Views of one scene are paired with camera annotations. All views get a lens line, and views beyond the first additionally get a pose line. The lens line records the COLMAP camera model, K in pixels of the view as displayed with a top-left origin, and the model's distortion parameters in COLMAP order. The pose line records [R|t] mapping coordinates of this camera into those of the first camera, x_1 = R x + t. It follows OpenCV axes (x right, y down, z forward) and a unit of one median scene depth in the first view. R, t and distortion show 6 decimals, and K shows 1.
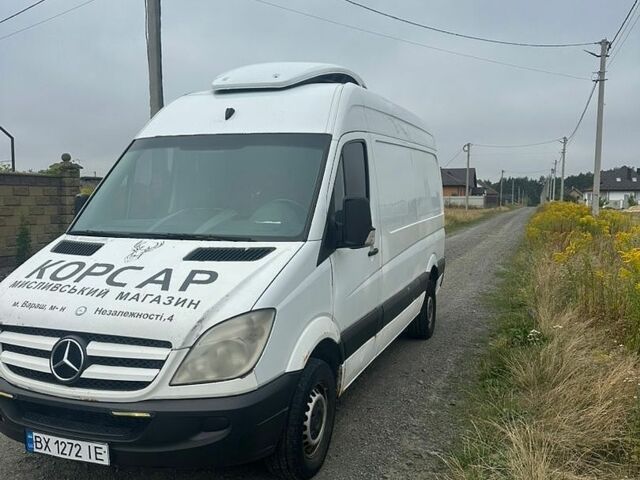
lens RADIAL K [[597.7, 0, 323.6], [0, 597.7, 244.4], [0, 0, 1]] dist [0.179917, -0.332670]
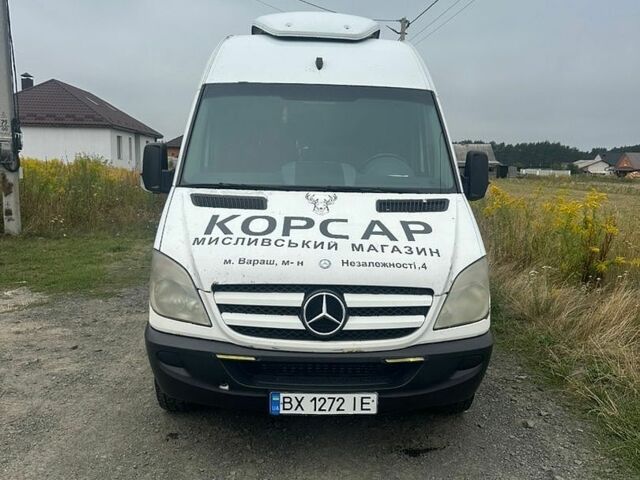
lens RADIAL K [[597.7, 0, 323.6], [0, 597.7, 244.4], [0, 0, 1]] dist [0.179917, -0.332670]
pose [[0.919848, -0.034536, 0.390752, -0.772564], [0.010157, 0.997880, 0.064287, 0.016395], [-0.392144, -0.055166, 0.918248, 0.125761]]
